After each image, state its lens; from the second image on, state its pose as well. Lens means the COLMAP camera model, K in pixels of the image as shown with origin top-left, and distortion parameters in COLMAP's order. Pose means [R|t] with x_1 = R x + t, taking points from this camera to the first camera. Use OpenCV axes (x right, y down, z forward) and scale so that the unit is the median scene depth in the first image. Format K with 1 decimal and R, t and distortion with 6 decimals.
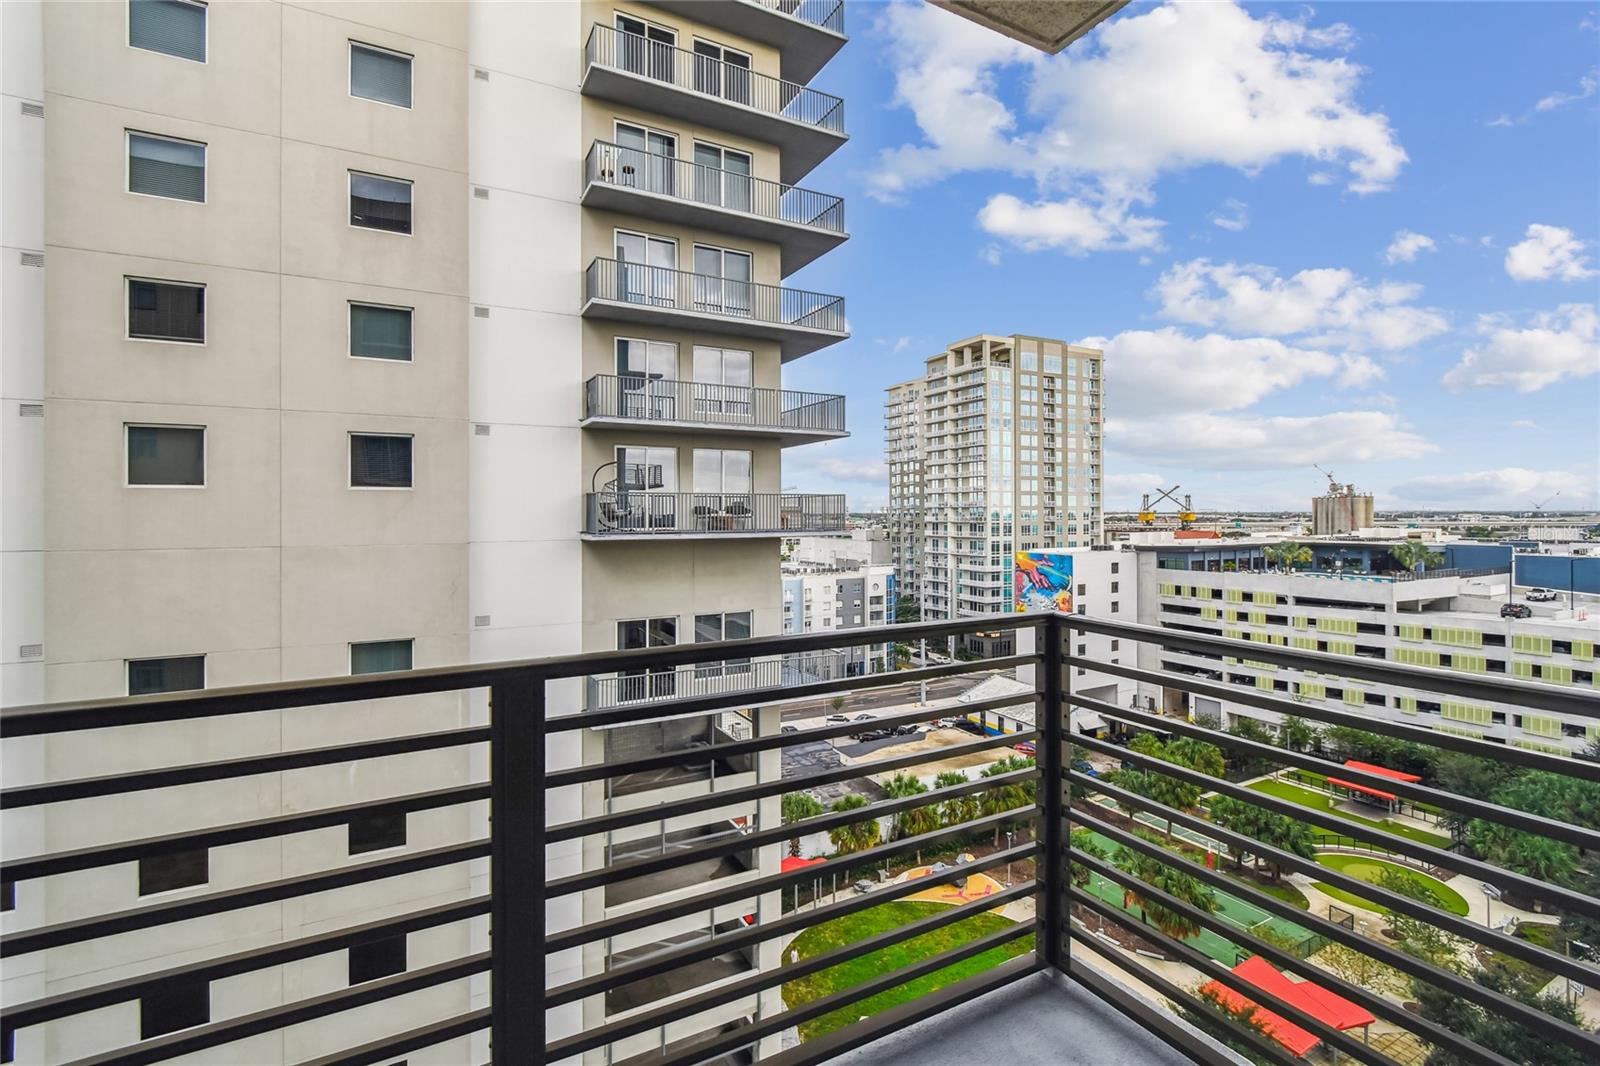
lens RADIAL K [[718.6, 0, 782.8], [0, 718.6, 515.3], [0, 0, 1]] dist [0.034407, -0.019413]
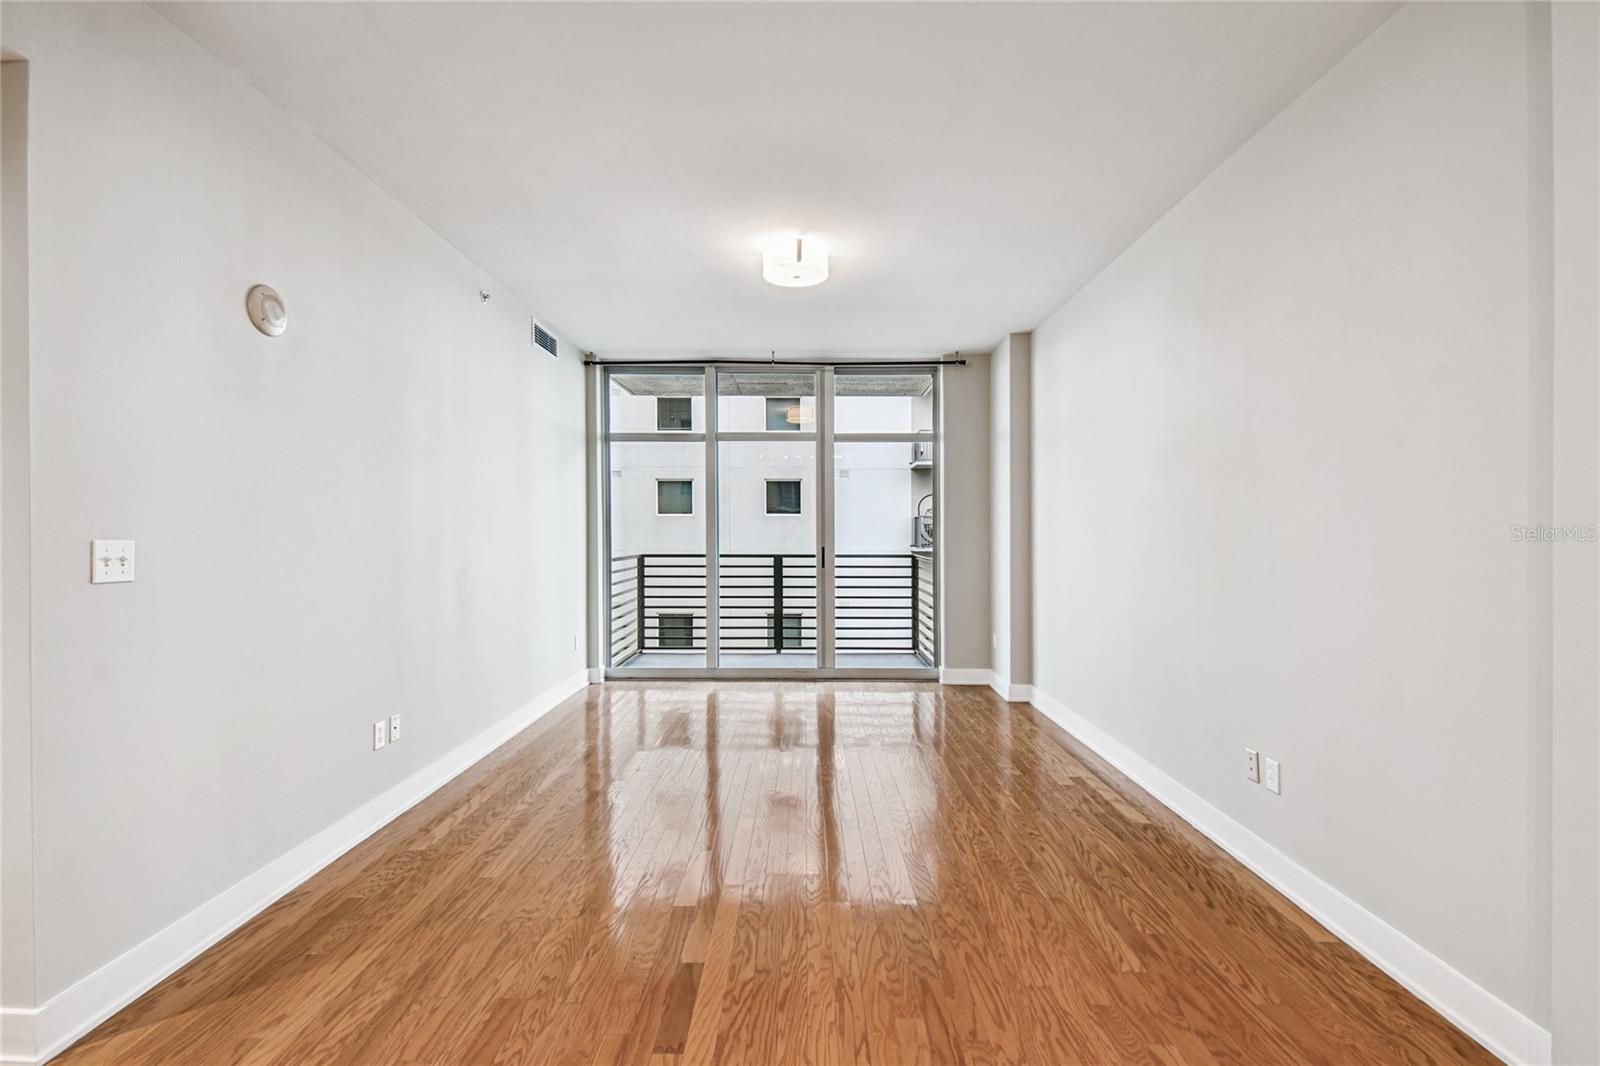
lens RADIAL K [[718.6, 0, 816.3], [0, 718.6, 540.3], [0, 0, 1]] dist [0.034407, -0.019413]
pose [[0.889658, 0.007794, -0.456560, 0.186321], [-0.005152, 0.999962, 0.007030, 0.004669], [0.456597, -0.003902, 0.889665, -0.291171]]
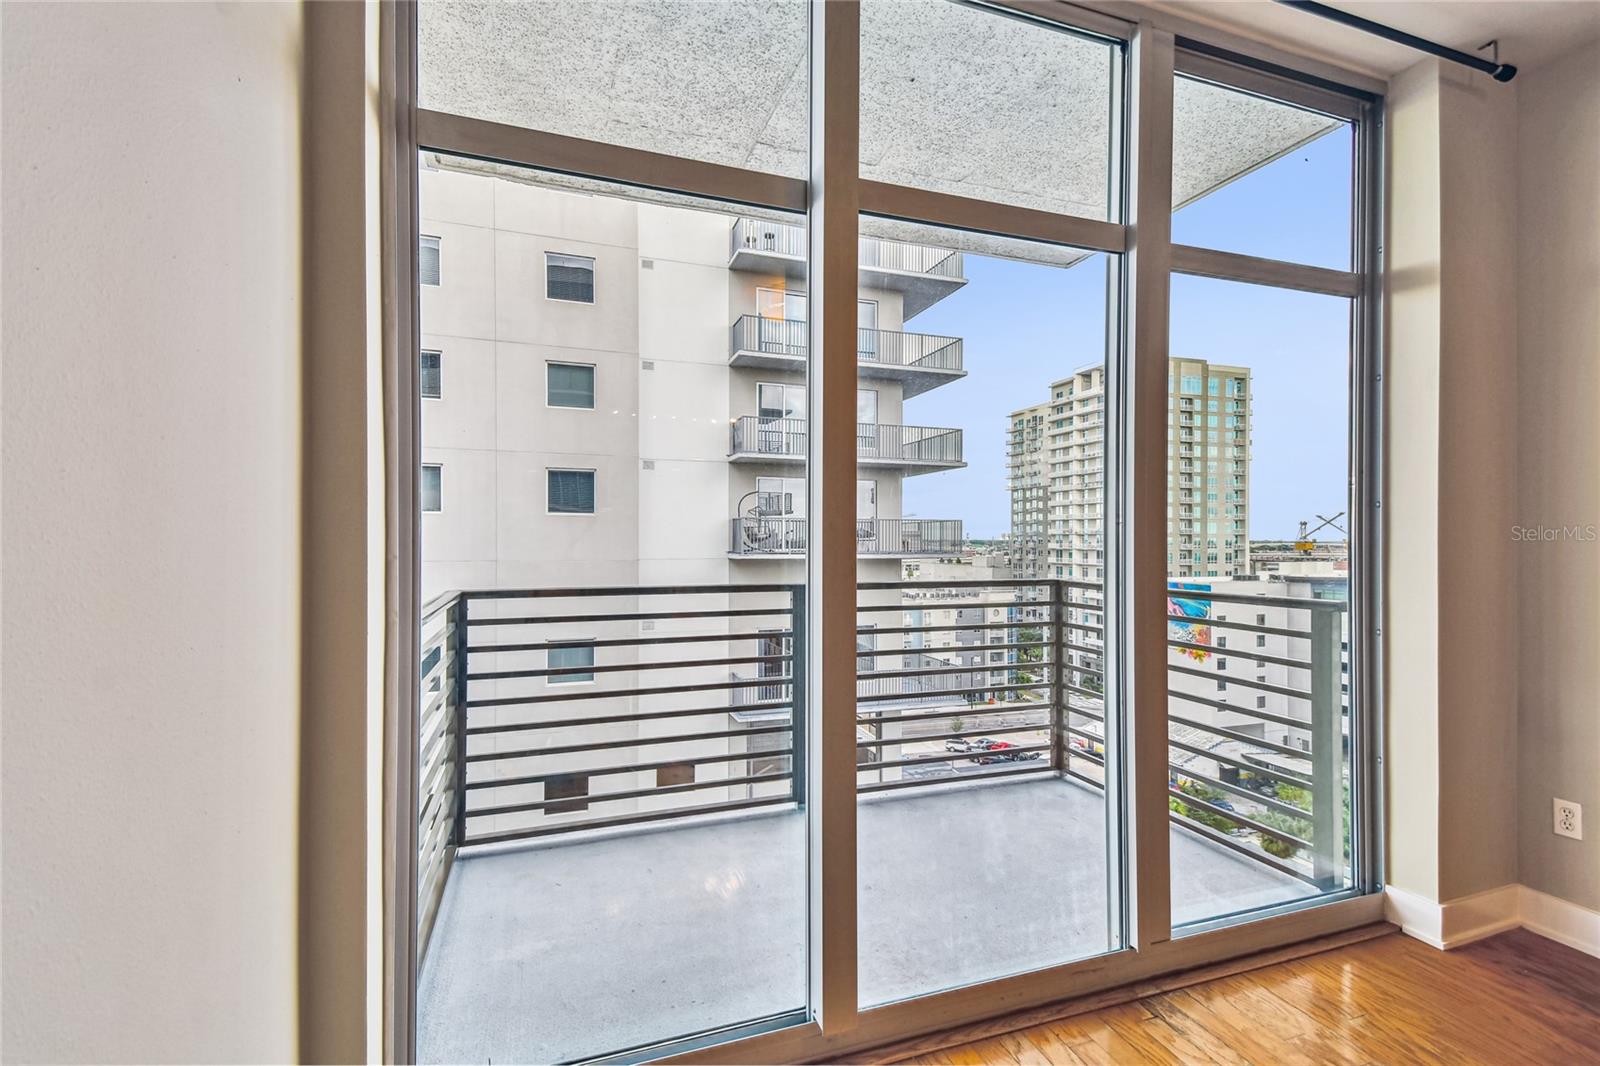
lens RADIAL K [[718.6, 0, 792.5], [0, 718.6, 551.0], [0, 0, 1]] dist [0.034407, -0.019413]
pose [[0.988668, 0.008116, -0.149897, -0.003293], [-0.006220, 0.999895, 0.013111, 0.005027], [0.149987, -0.012030, 0.988615, -0.106165]]
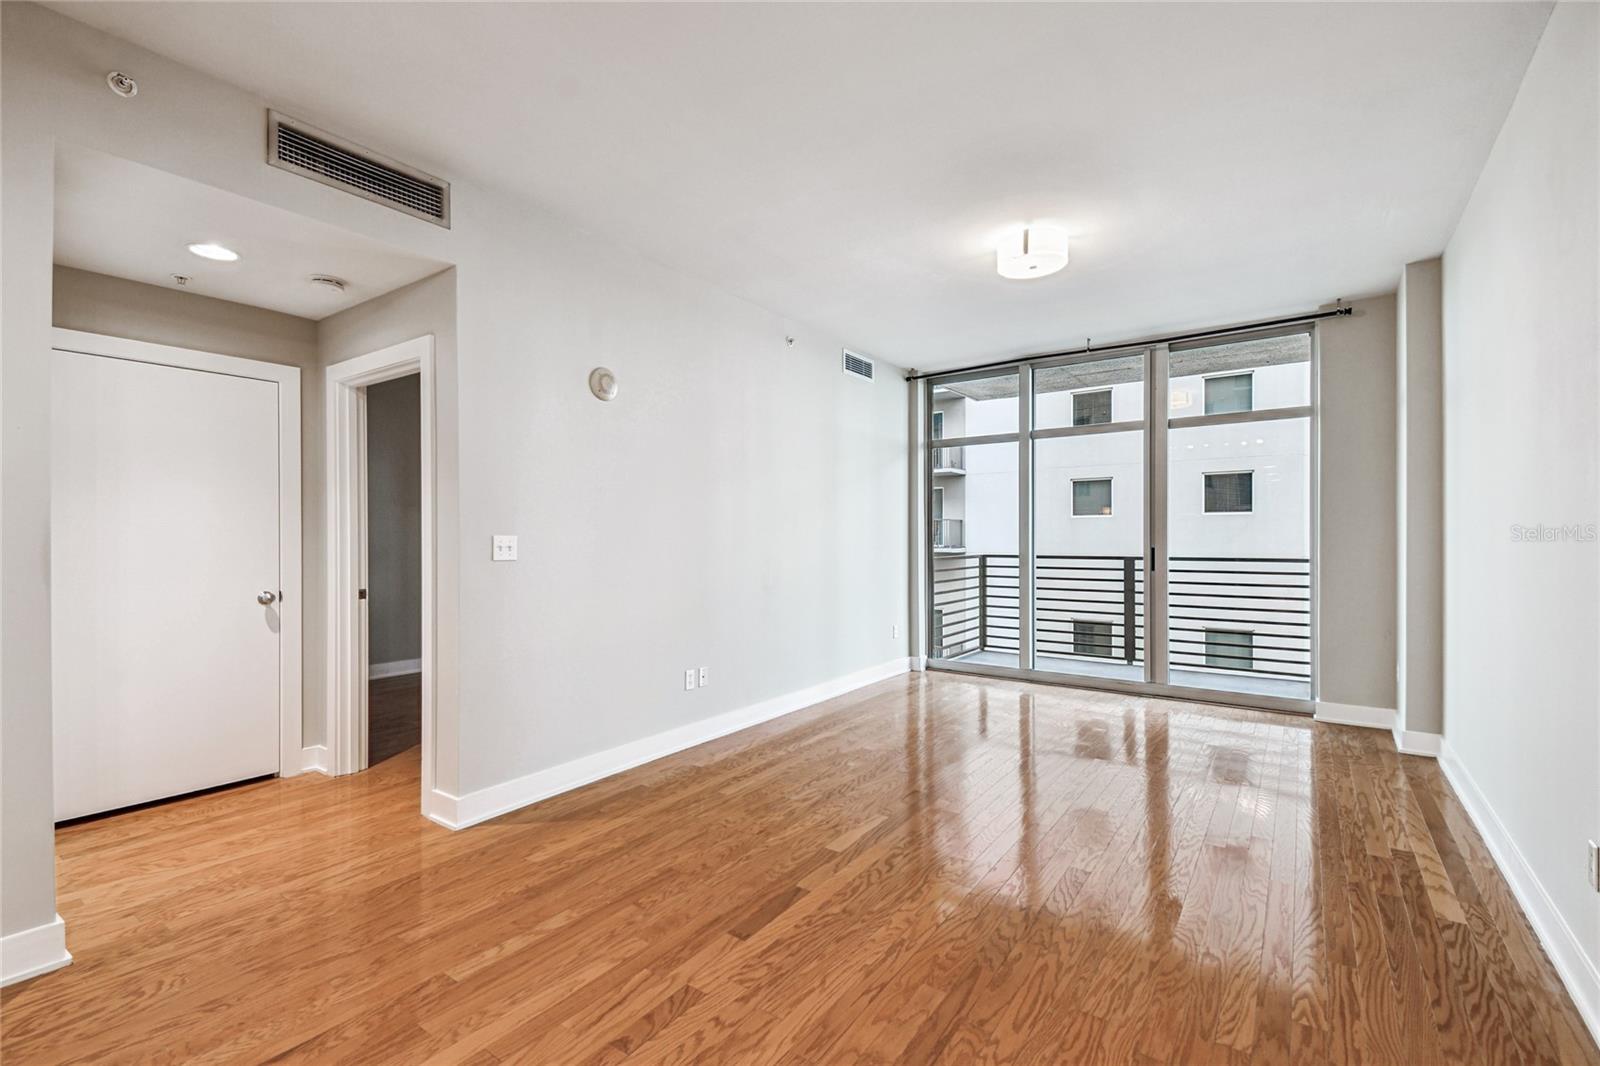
lens RADIAL K [[718.6, 0, 793.4], [0, 718.6, 542.1], [0, 0, 1]] dist [0.034407, -0.019413]
pose [[0.450199, 0.006570, -0.892904, 0.239007], [-0.001535, 0.999977, 0.006584, 0.006295], [0.892927, -0.001594, 0.450199, -0.260246]]
